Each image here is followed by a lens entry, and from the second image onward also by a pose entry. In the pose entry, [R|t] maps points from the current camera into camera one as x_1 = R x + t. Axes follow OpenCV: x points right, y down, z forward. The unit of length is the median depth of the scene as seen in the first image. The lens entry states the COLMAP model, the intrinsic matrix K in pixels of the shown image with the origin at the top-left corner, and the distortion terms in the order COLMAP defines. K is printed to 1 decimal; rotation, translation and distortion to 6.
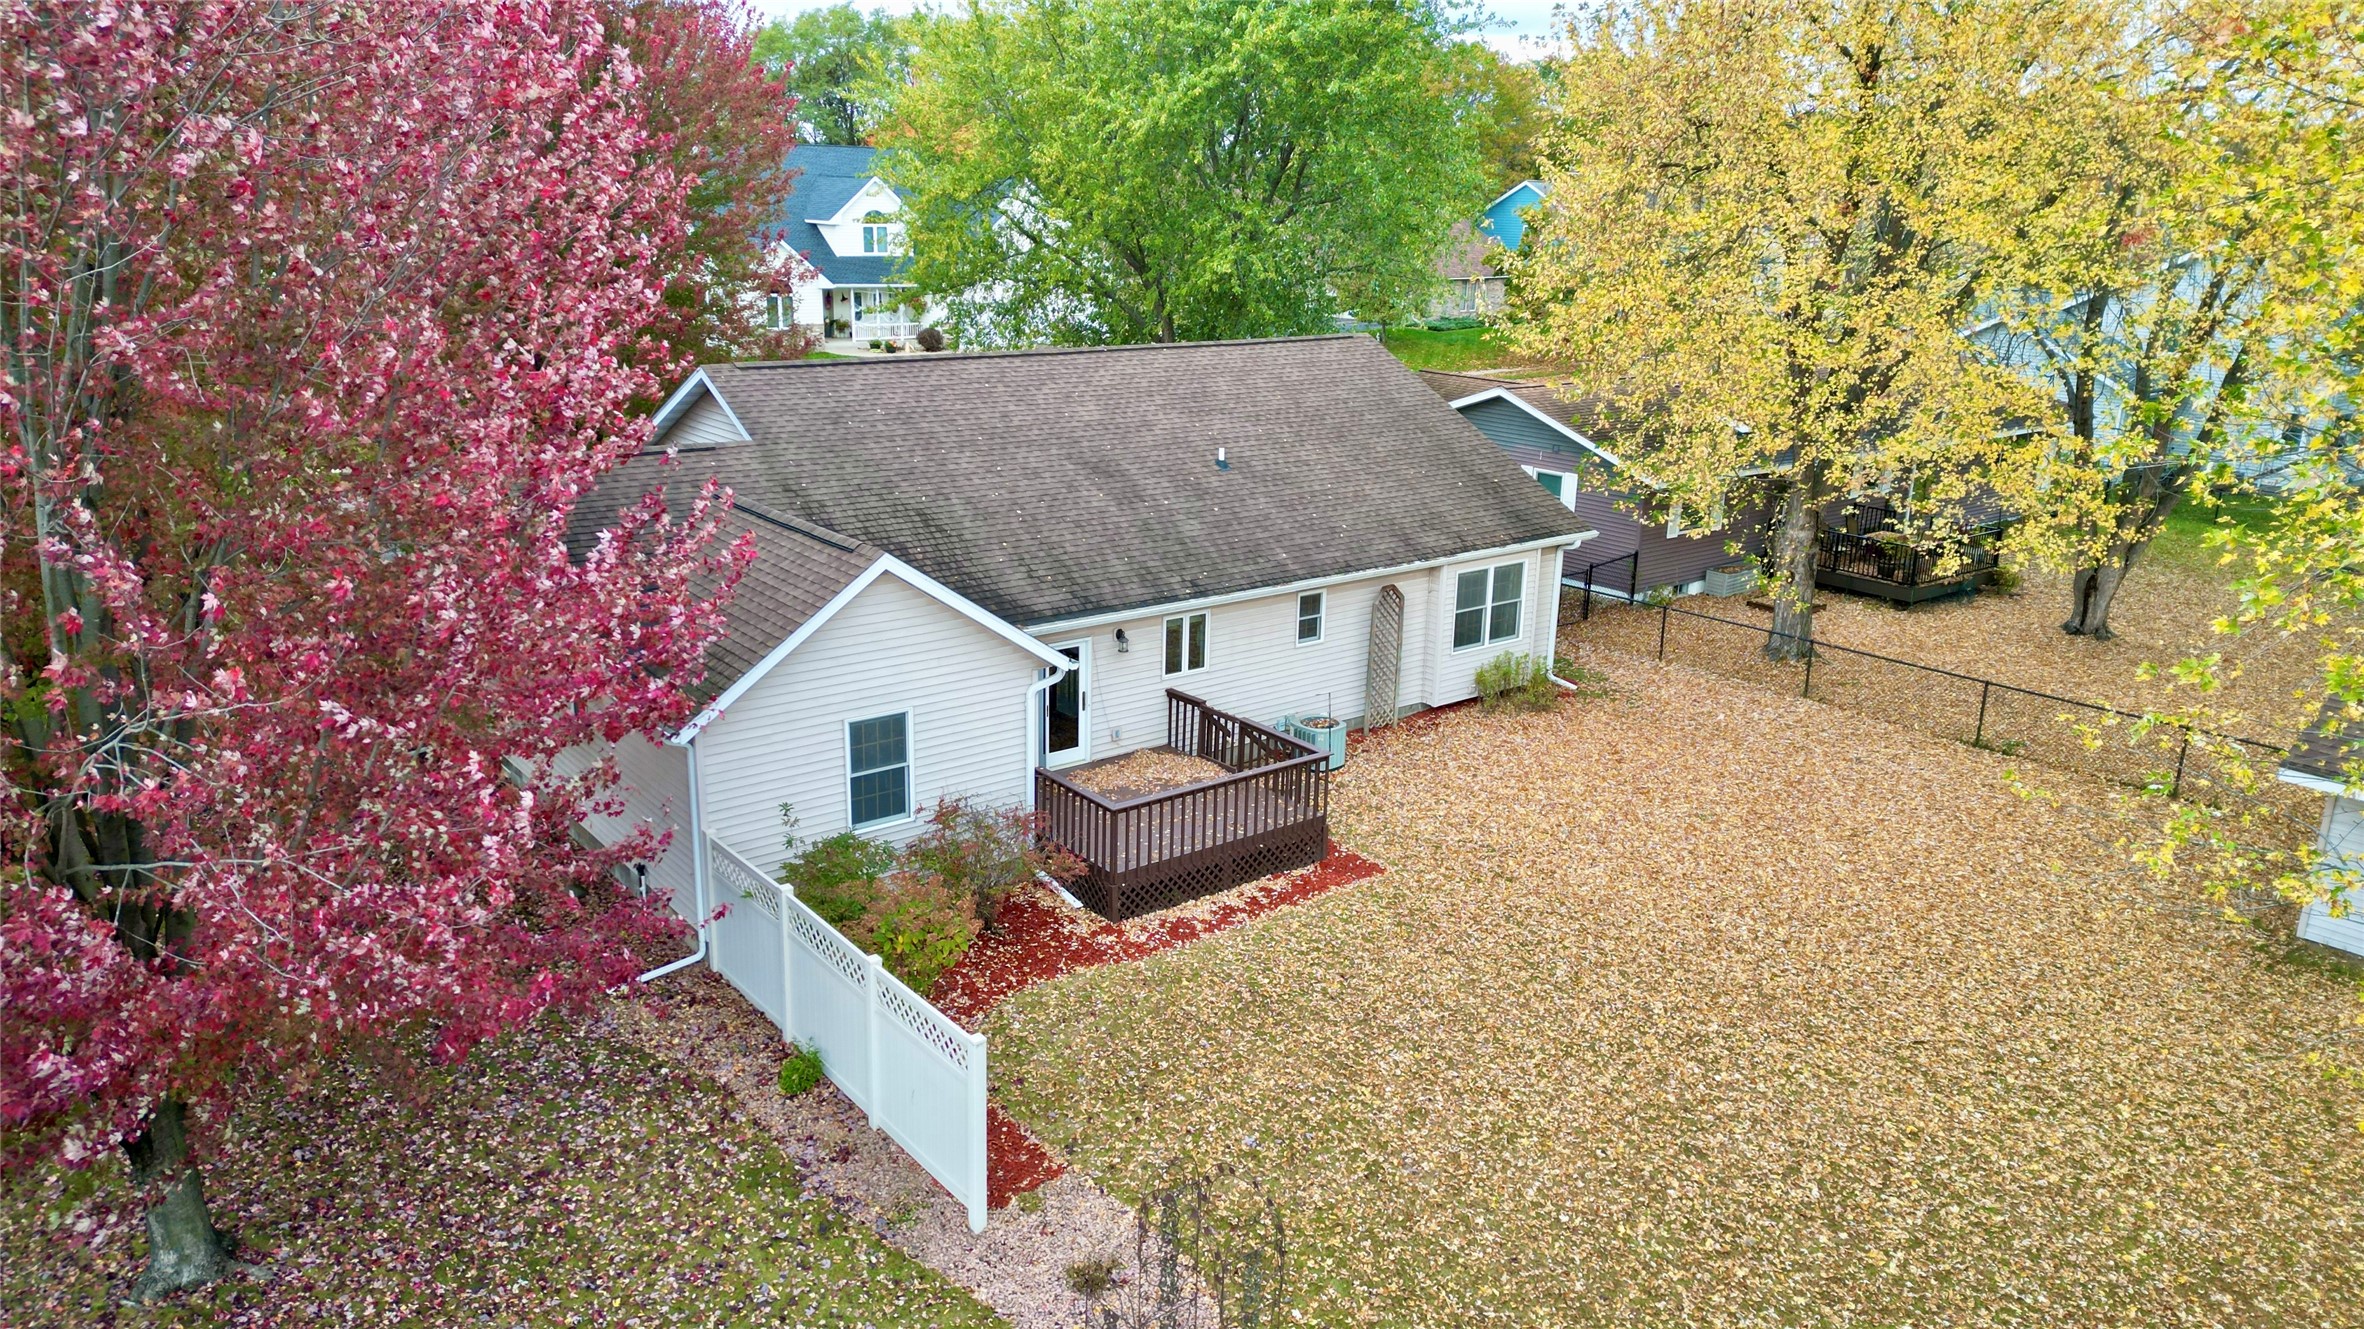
lens RADIAL K [[1612.1, 0, 1188.4], [0, 1612.1, 694.2], [0, 0, 1]] dist [0.141962, -0.000218]
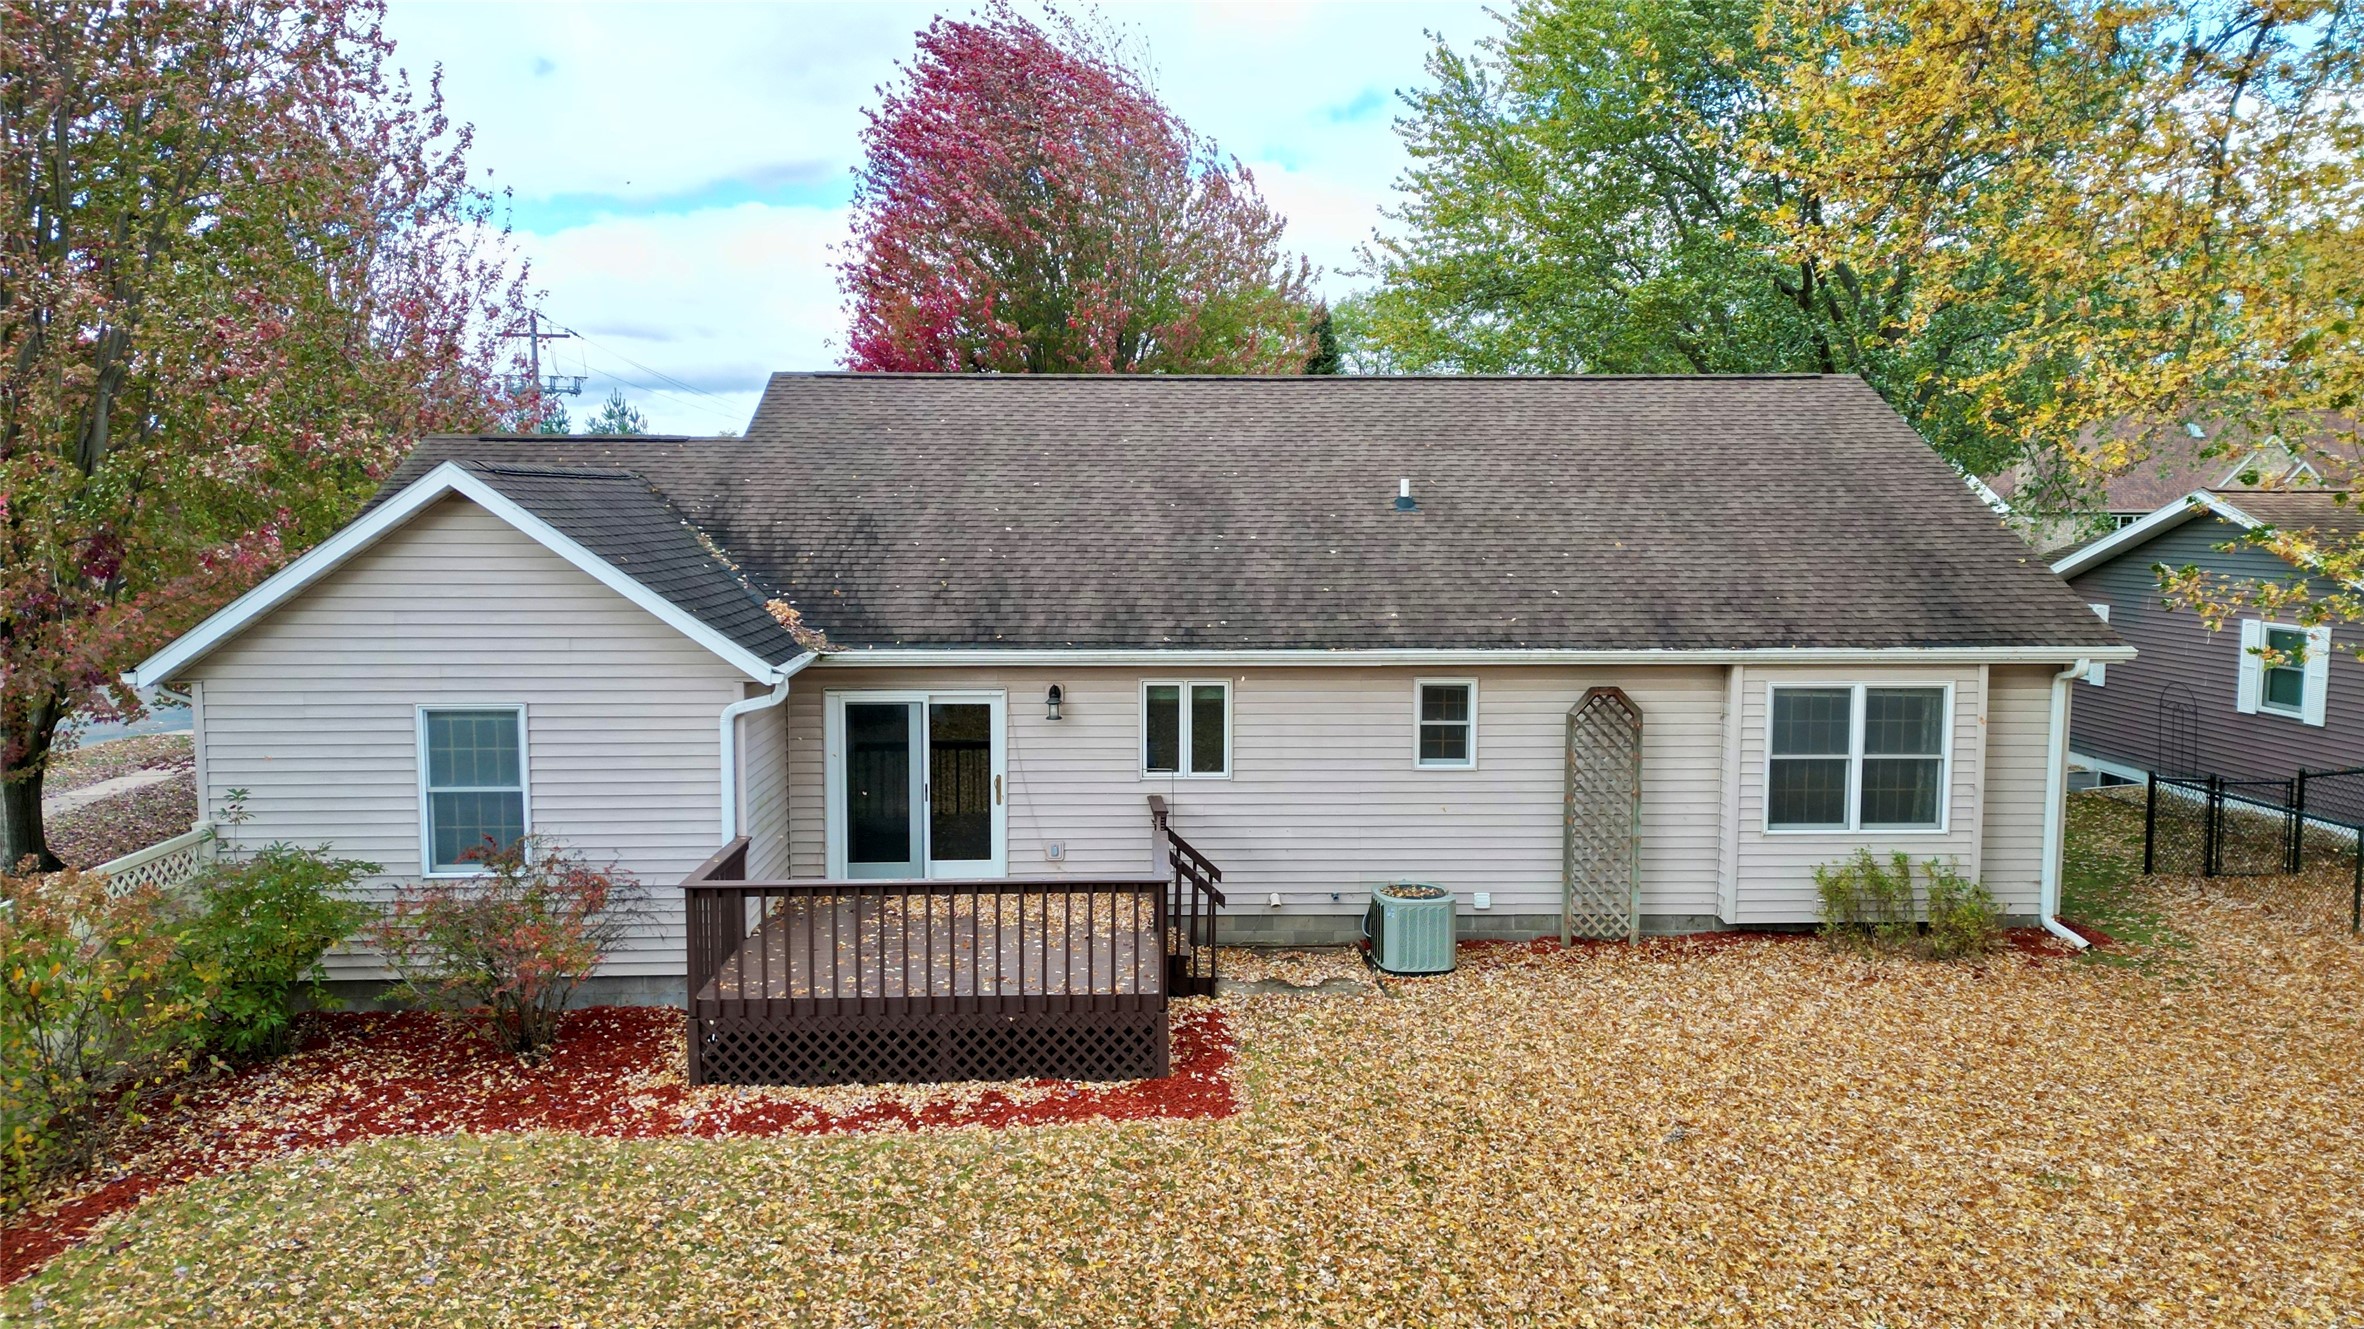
lens RADIAL K [[1645.7, 0, 1182.0], [0, 1645.7, 664.5], [0, 0, 1]] dist [0.062033, -0.001130]
pose [[0.815068, 0.039619, -0.578009, 0.373149], [-0.160106, 0.974211, -0.158995, 0.048040], [0.556803, 0.222135, 0.800391, 0.470457]]
